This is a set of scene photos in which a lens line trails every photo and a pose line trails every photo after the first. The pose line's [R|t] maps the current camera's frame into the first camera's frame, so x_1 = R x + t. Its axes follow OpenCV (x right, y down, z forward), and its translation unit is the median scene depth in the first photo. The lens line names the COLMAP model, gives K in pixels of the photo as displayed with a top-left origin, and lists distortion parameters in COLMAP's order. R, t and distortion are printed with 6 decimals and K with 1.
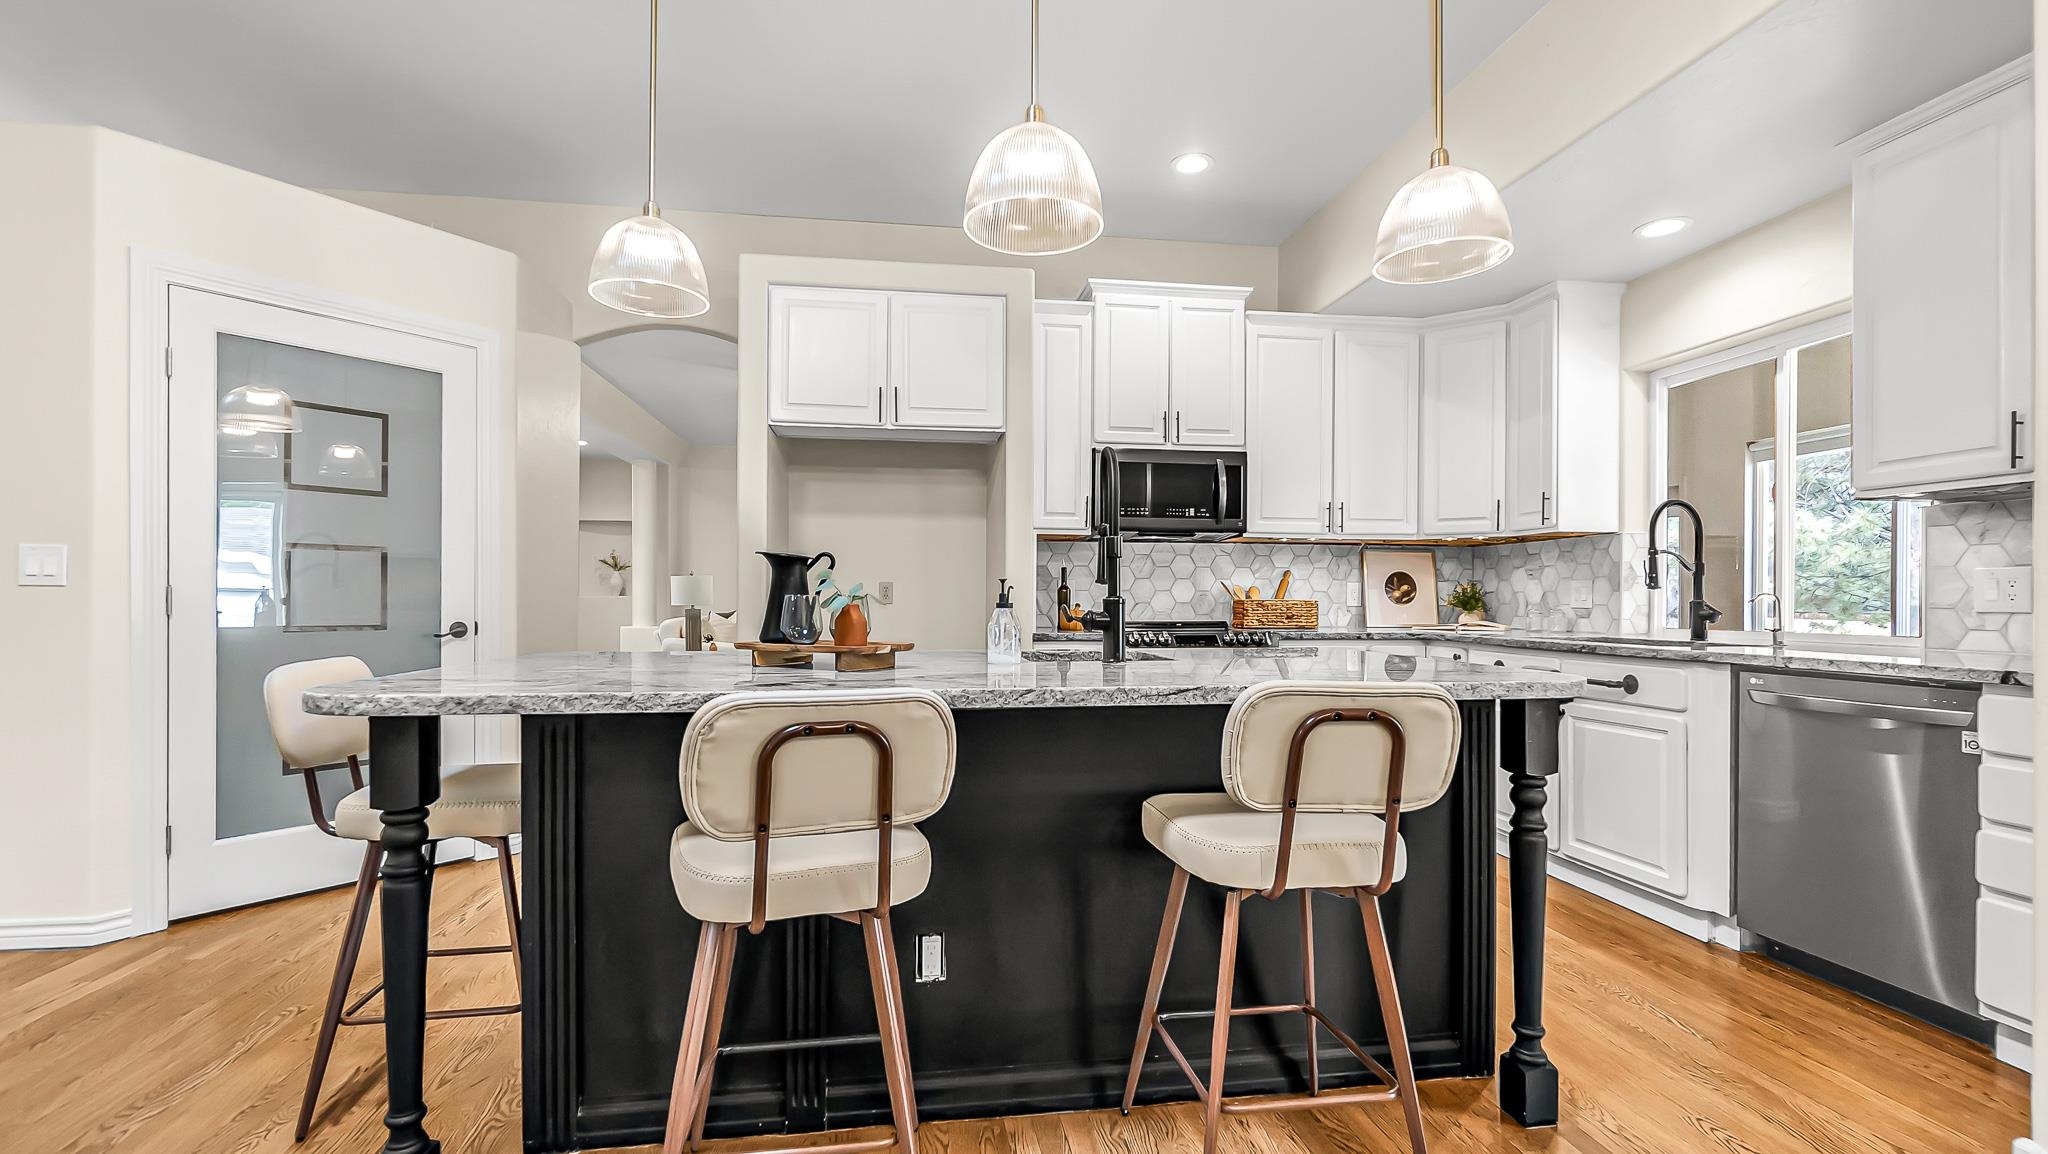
lens RADIAL K [[895.8, 0, 1025.1], [0, 895.8, 599.0], [0, 0, 1]] dist [-0.001064, -0.000469]
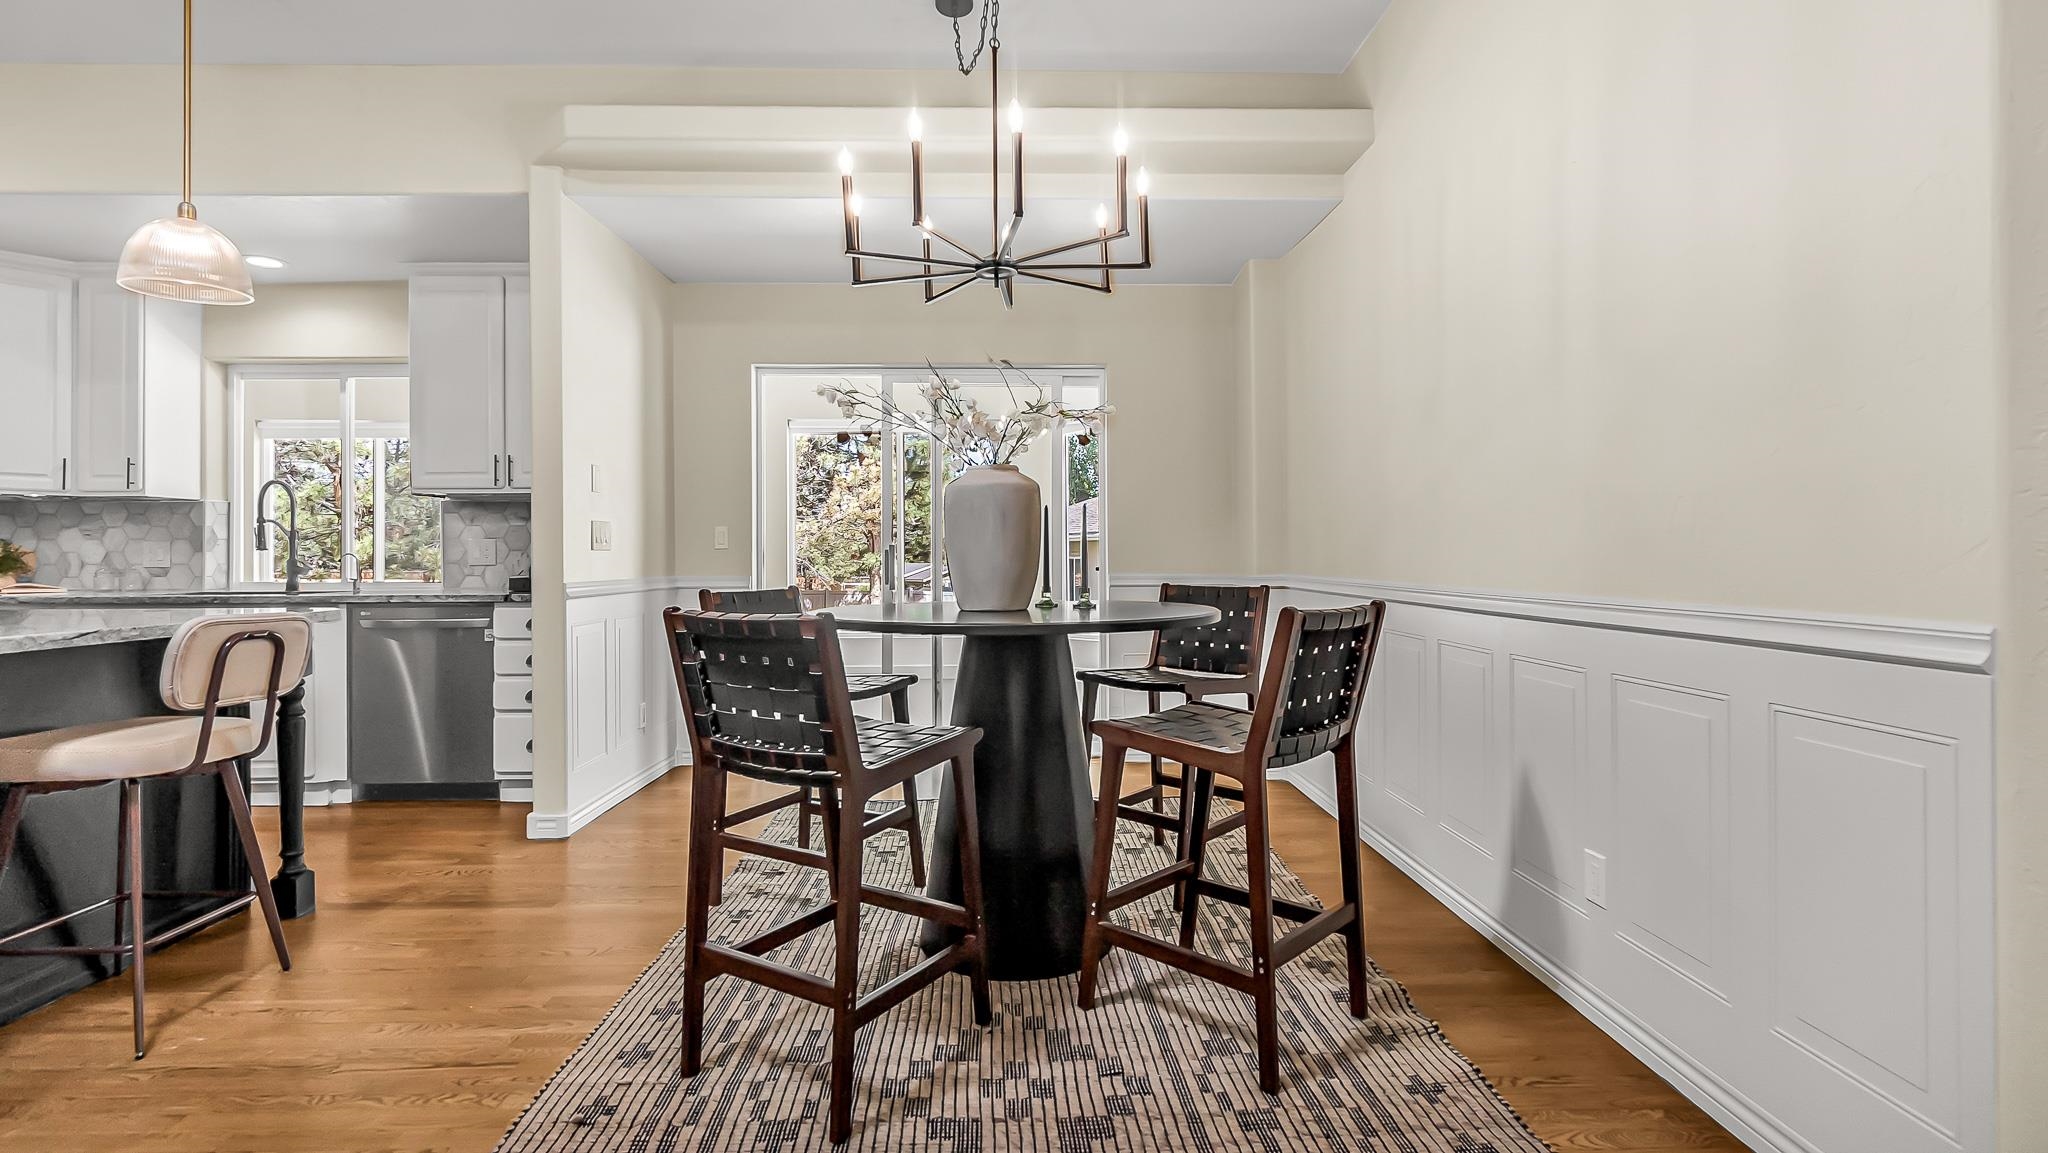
lens RADIAL K [[897.6, 0, 1020.2], [0, 897.6, 556.0], [0, 0, 1]] dist [-0.004356, -0.000505]
pose [[0.113466, -0.001053, 0.993541, -0.357173], [0.004380, 0.999990, 0.000560, 0.000544], [-0.993532, 0.004289, 0.113470, -0.165189]]
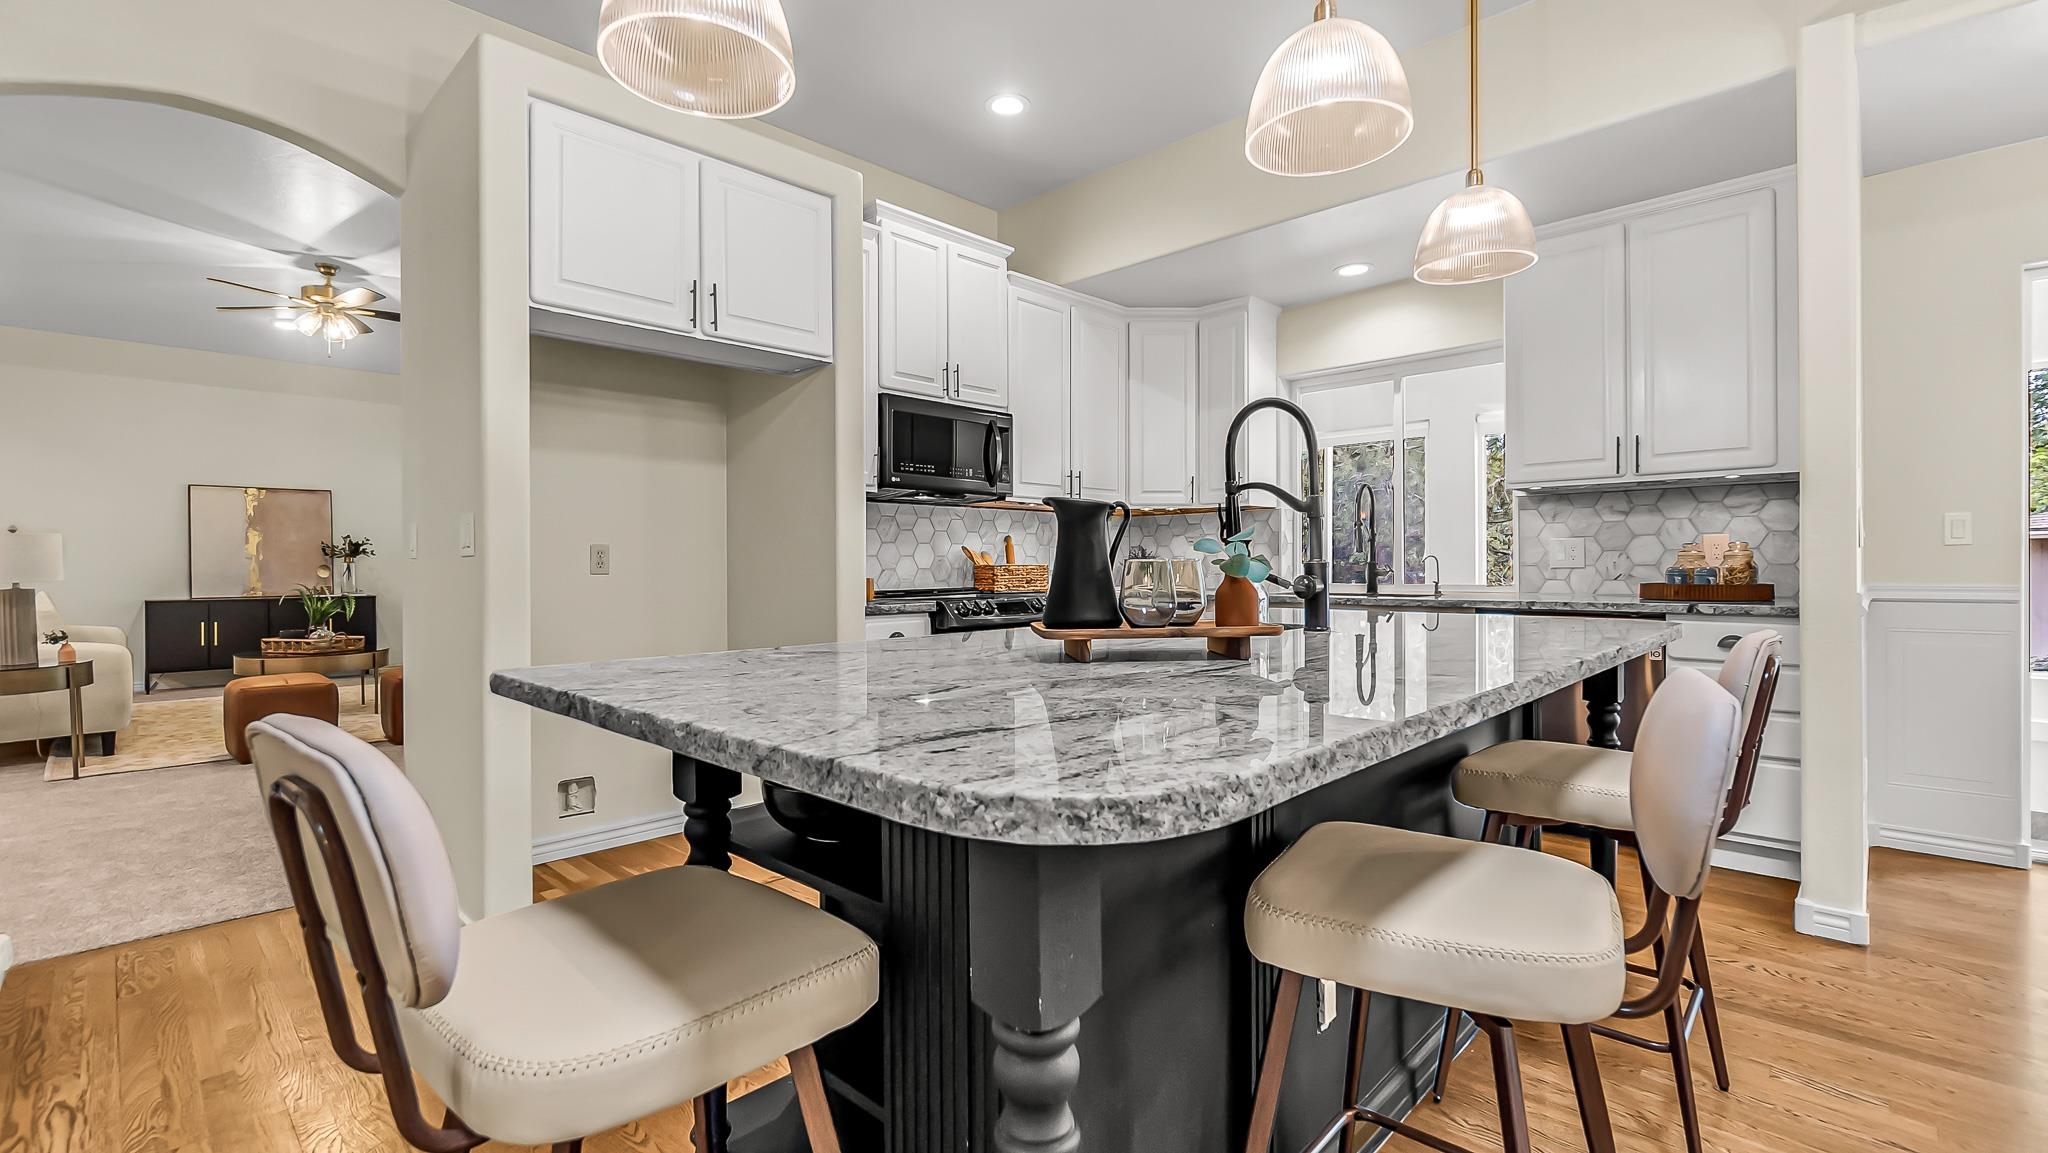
lens RADIAL K [[897.6, 0, 1027.4], [0, 897.6, 569.1], [0, 0, 1]] dist [-0.004356, -0.000505]
pose [[0.790563, -0.011193, 0.612279, -0.386799], [0.009046, 0.999937, 0.006600, -0.000755], [-0.612314, 0.000321, 0.790614, 0.239574]]
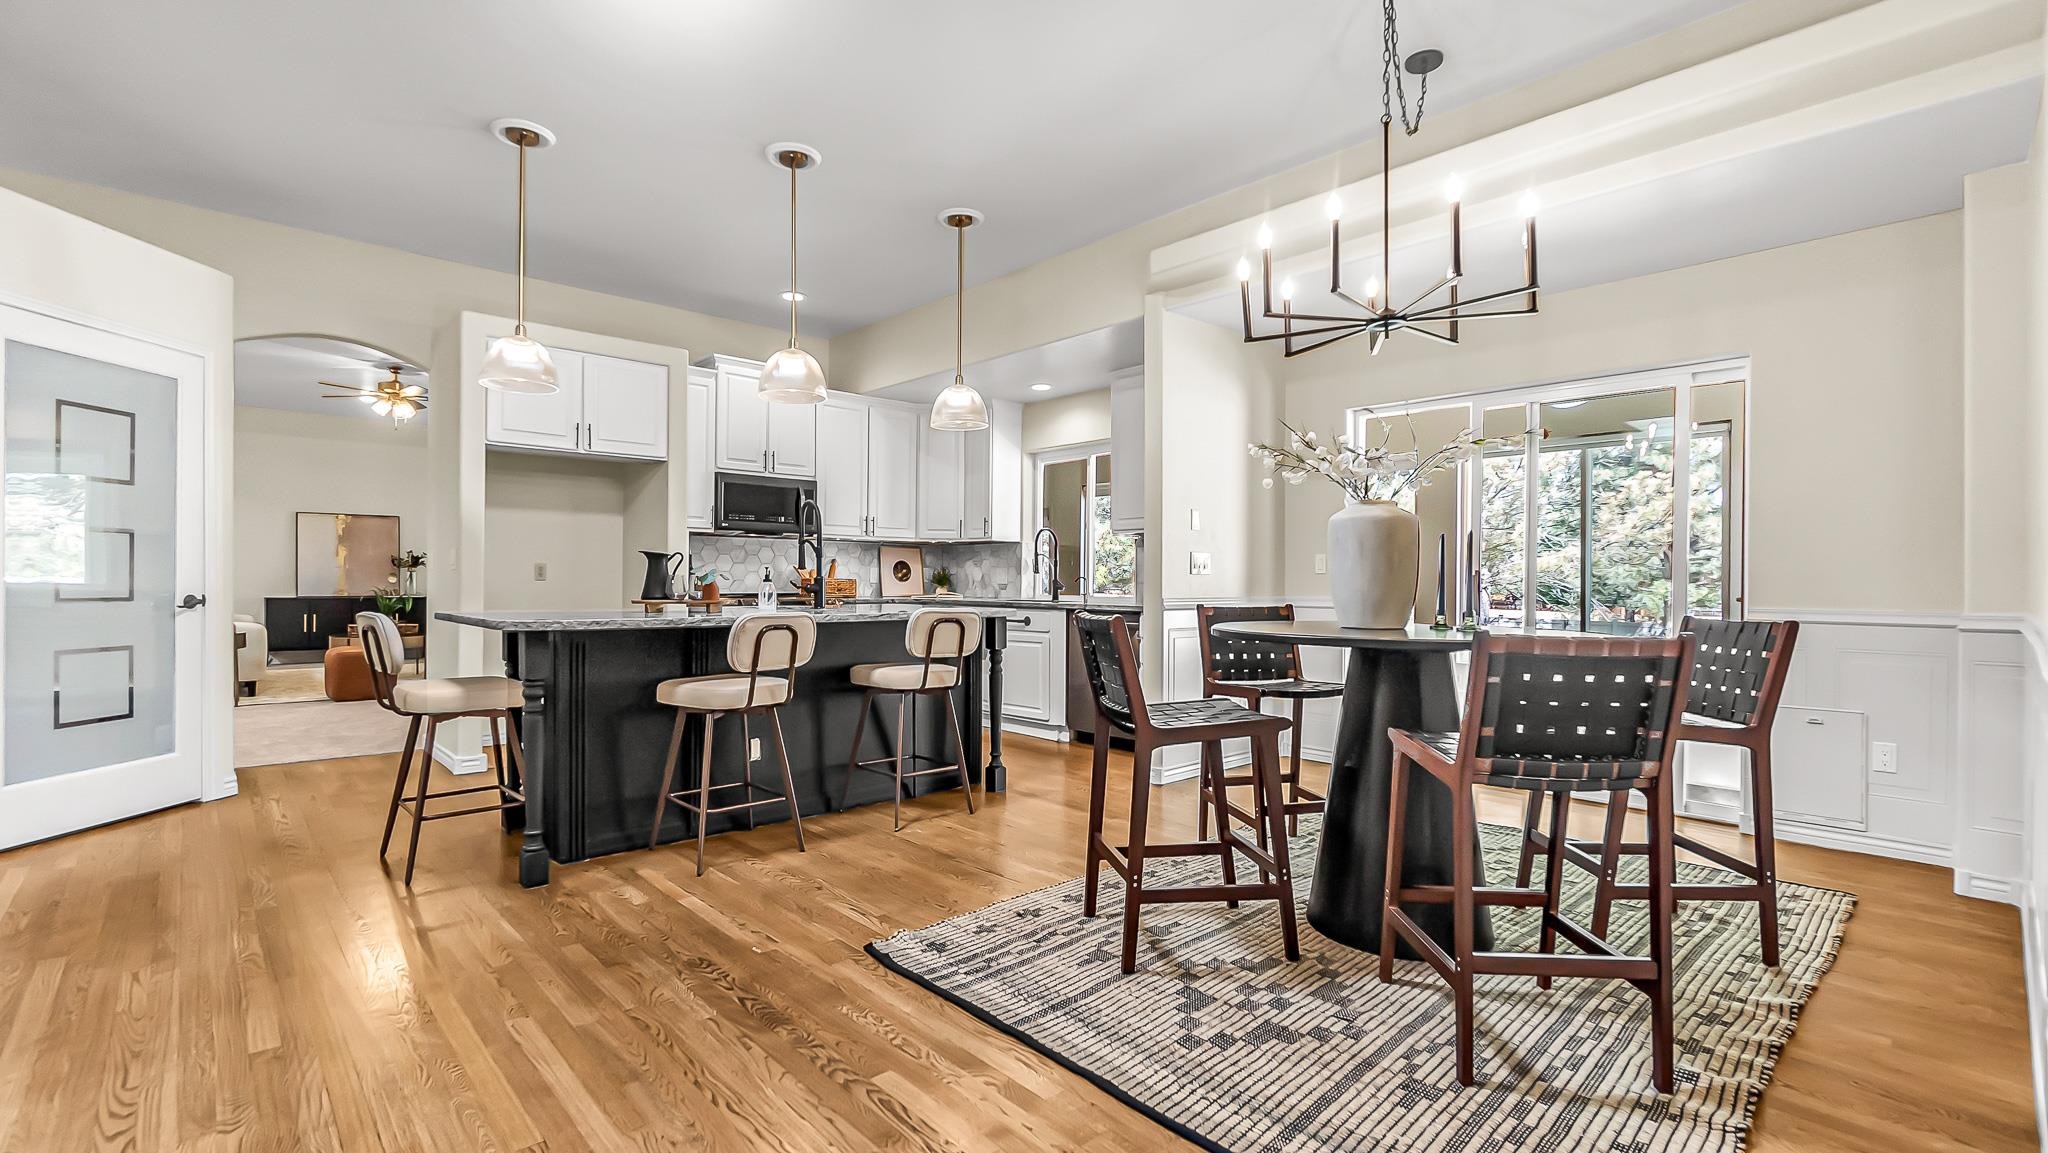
lens RADIAL K [[897.6, 0, 1022.5], [0, 897.6, 580.9], [0, 0, 1]] dist [-0.004356, -0.000505]
pose [[0.824927, 0.002406, 0.565234, -0.363581], [-0.003987, 0.999991, 0.001562, 0.001105], [-0.565225, -0.003542, 0.824929, -0.505376]]
